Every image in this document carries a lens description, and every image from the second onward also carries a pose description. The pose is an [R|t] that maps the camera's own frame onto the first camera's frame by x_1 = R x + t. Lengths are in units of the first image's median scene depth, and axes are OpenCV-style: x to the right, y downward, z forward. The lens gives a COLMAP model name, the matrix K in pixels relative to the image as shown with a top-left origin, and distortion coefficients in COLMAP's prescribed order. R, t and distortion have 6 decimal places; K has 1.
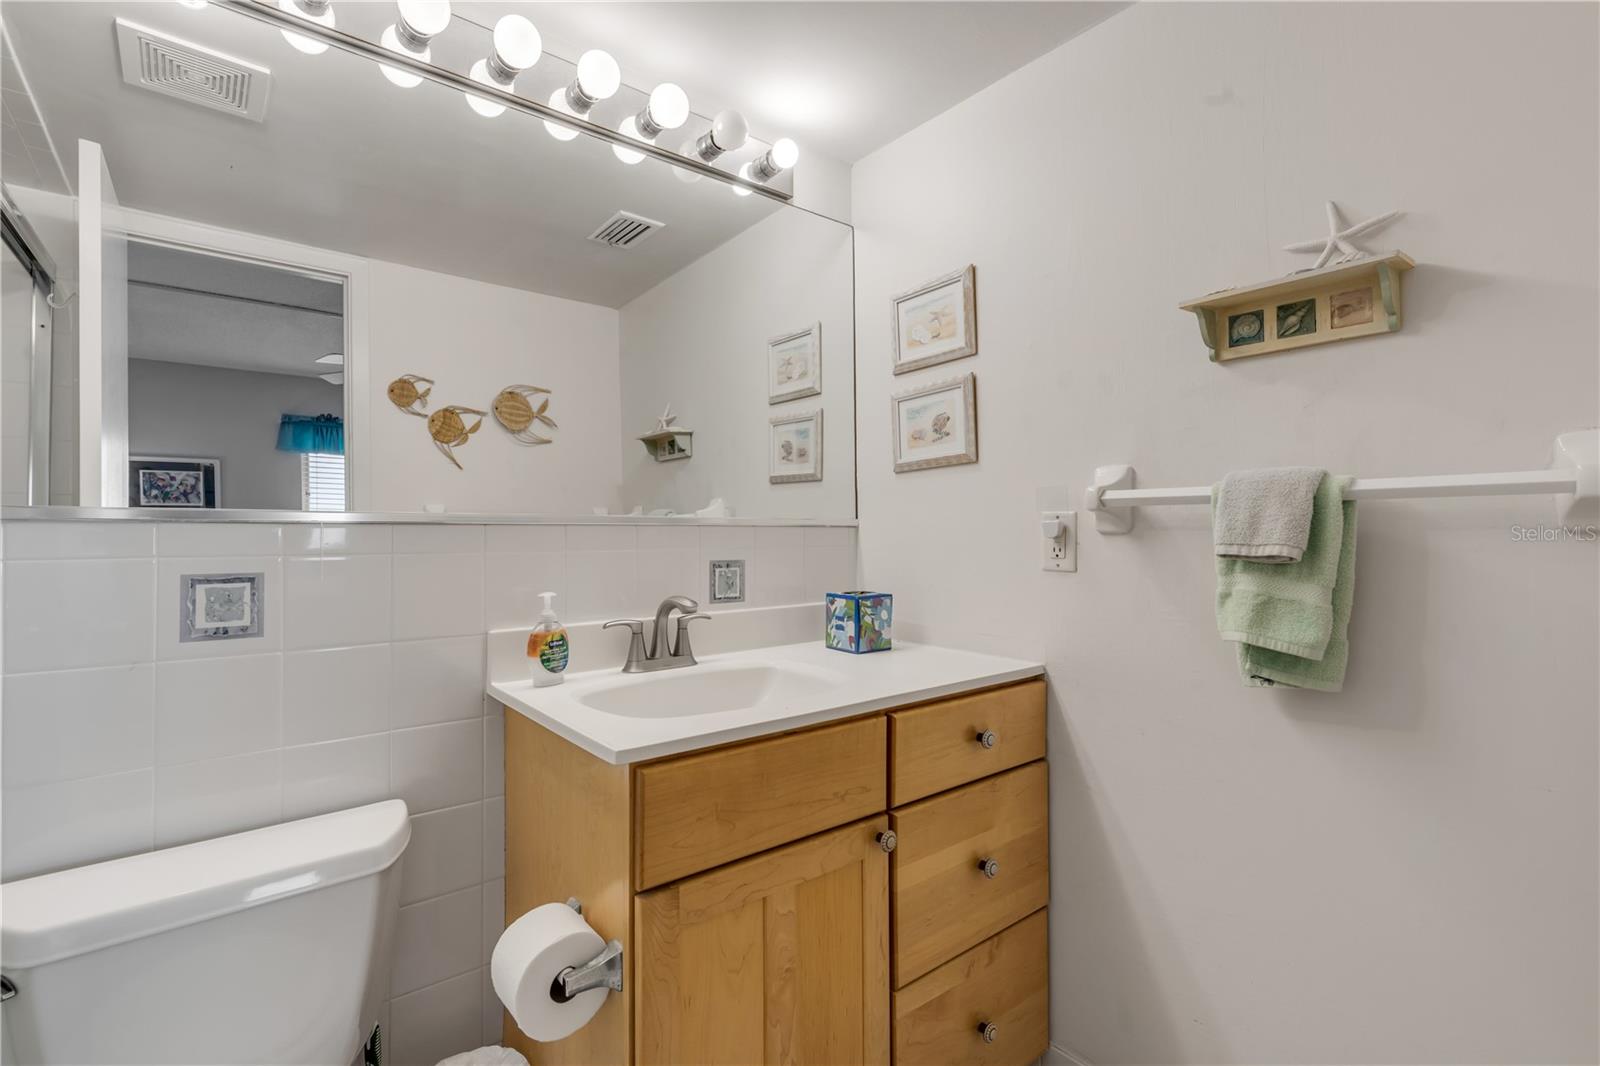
lens RADIAL K [[715.3, 0, 770.9], [0, 715.3, 524.2], [0, 0, 1]] dist [-0.002218, -0.000648]
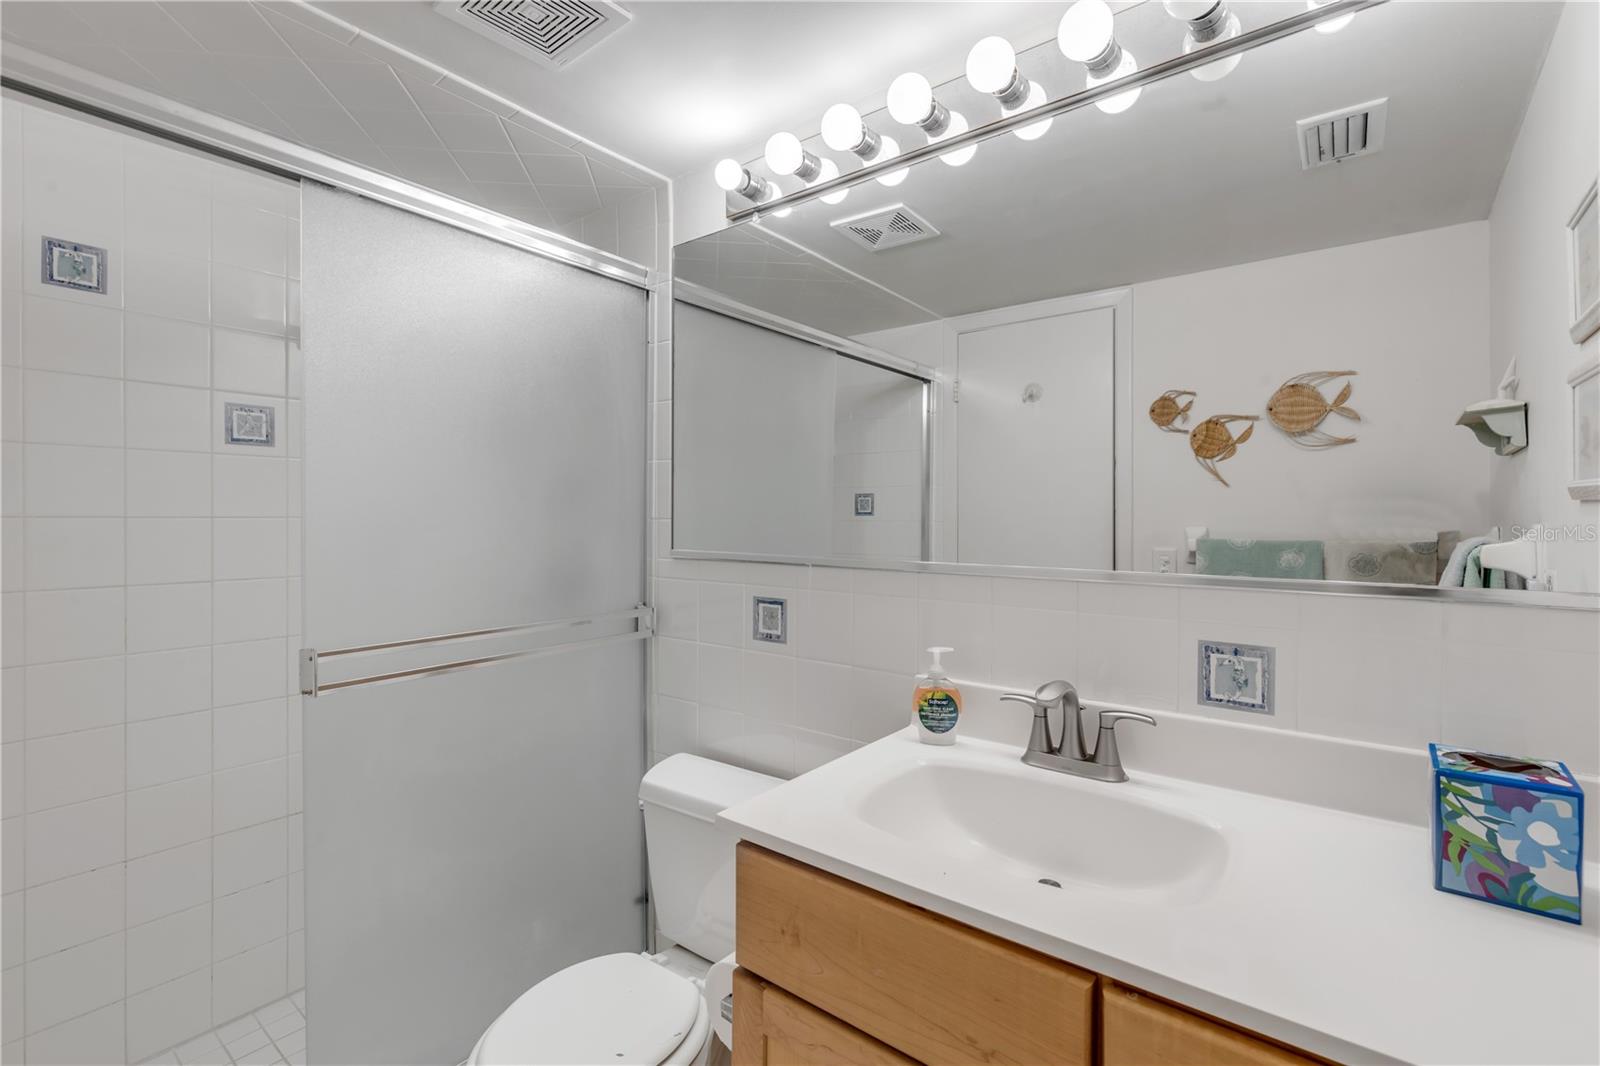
lens RADIAL K [[715.3, 0, 839.1], [0, 715.3, 519.7], [0, 0, 1]] dist [-0.002218, -0.000648]
pose [[0.263723, 0.002827, -0.964594, 0.451706], [0.003557, 0.999986, 0.003903, -0.062795], [0.964592, -0.004460, 0.263710, 0.478153]]
